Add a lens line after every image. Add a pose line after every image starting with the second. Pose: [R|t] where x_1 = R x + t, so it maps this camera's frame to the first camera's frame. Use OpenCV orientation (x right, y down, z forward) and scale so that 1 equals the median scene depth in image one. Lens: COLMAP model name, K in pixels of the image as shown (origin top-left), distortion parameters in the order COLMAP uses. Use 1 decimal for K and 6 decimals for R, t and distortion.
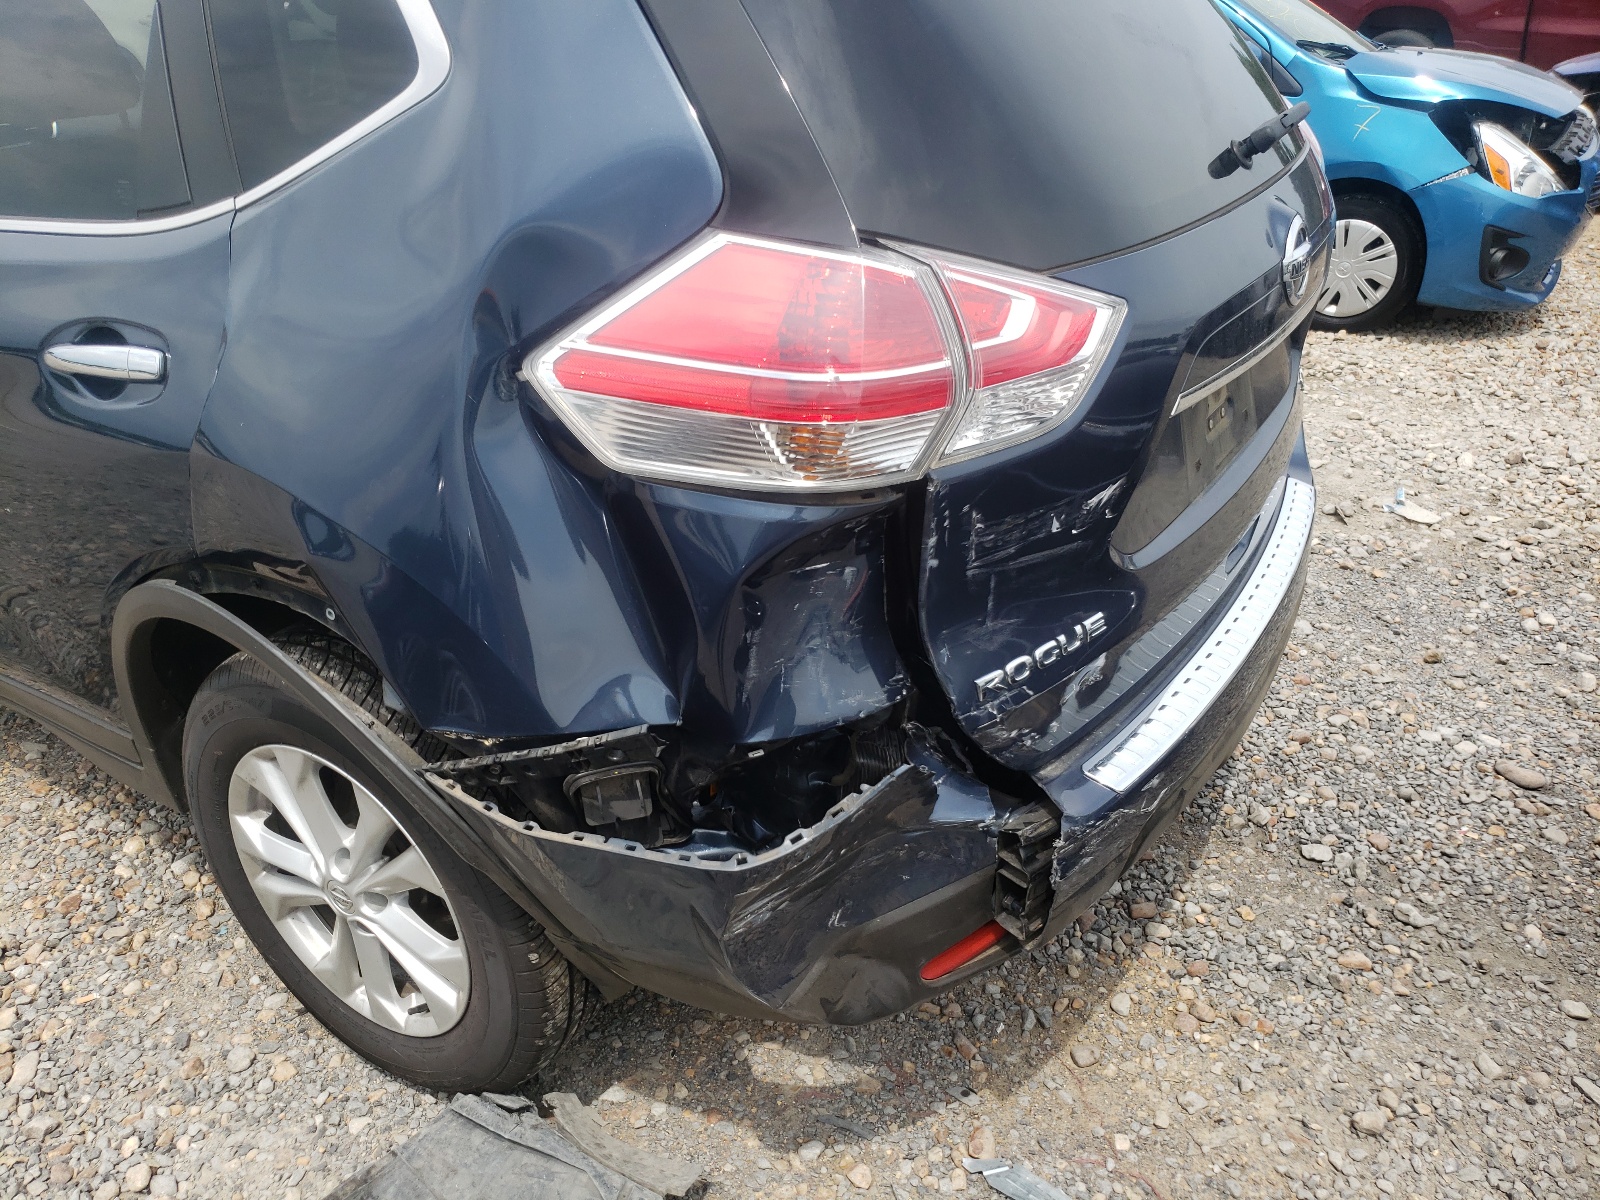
lens RADIAL K [[1216.2, 0, 745.5], [0, 1216.2, 602.3], [0, 0, 1]] dist [-0.004770, 0.040974]
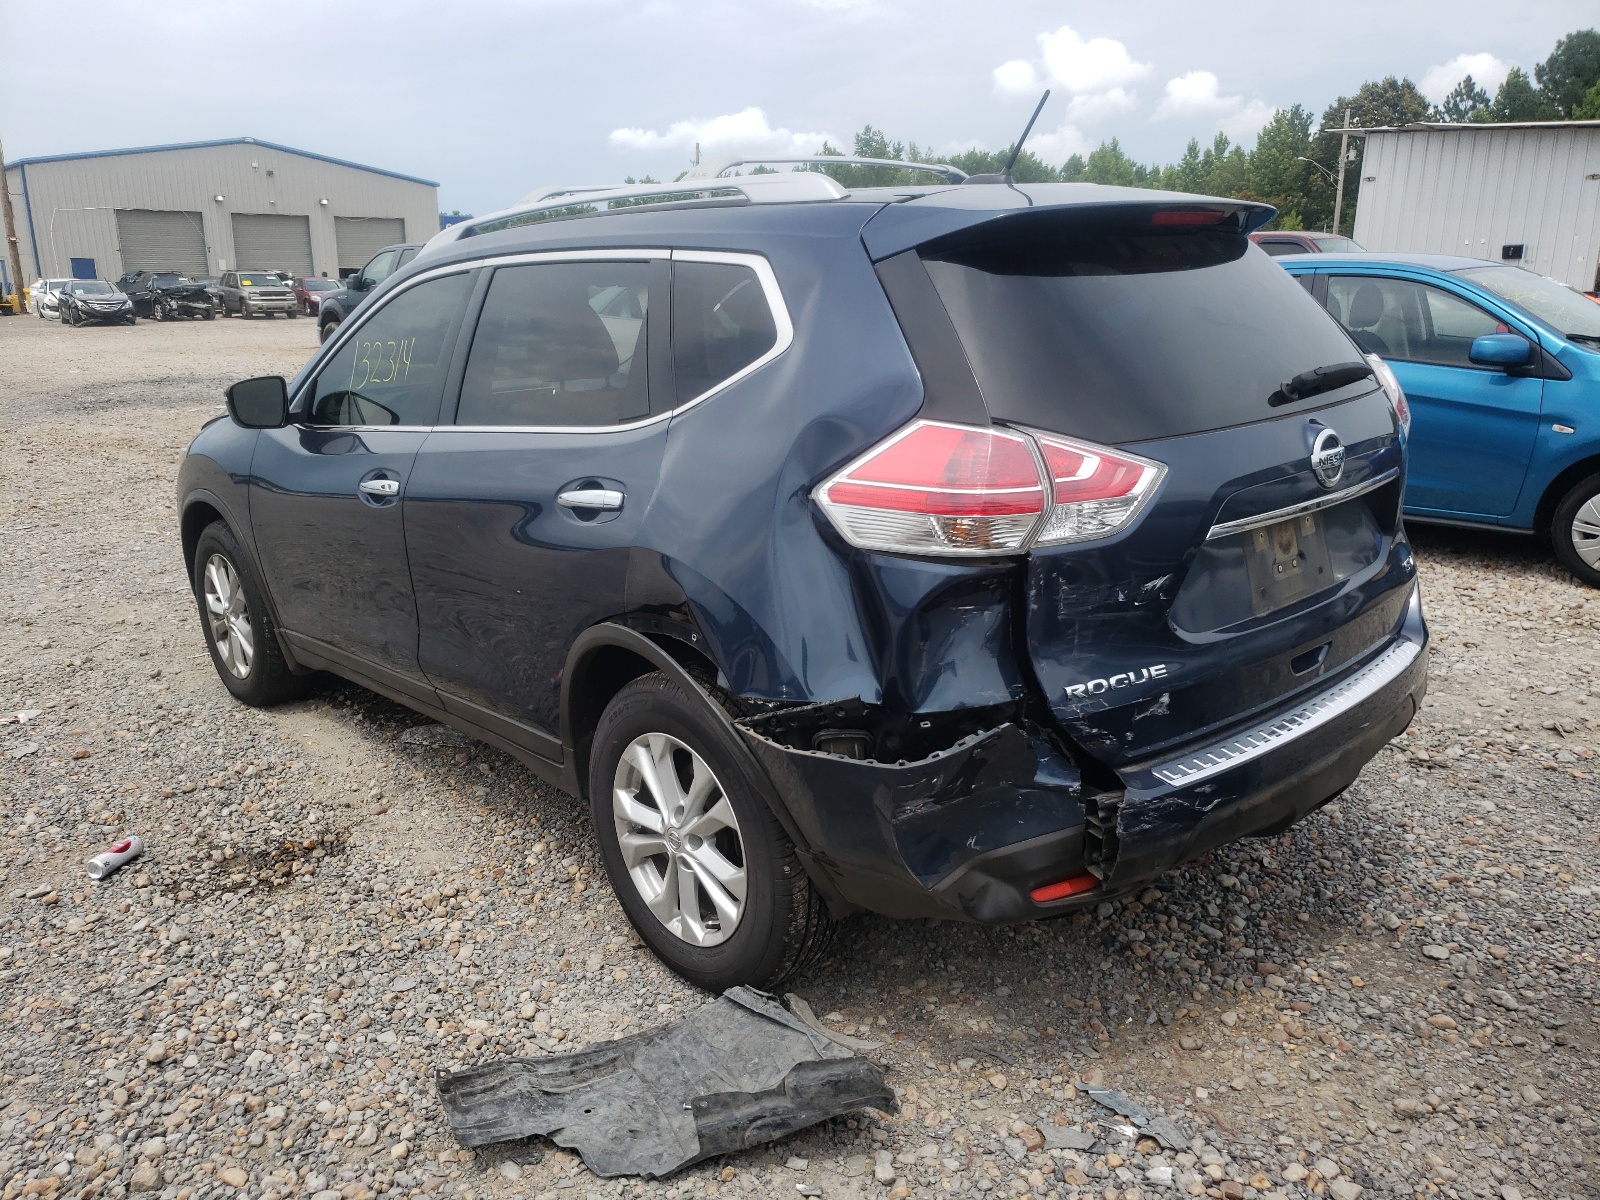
lens RADIAL K [[1216.2, 0, 745.5], [0, 1216.2, 602.3], [0, 0, 1]] dist [-0.004770, 0.040974]
pose [[0.956306, 0.059682, -0.286212, 0.170210], [-0.121933, 0.971159, -0.204899, 0.240710], [0.265729, 0.230844, 0.936002, -0.469590]]
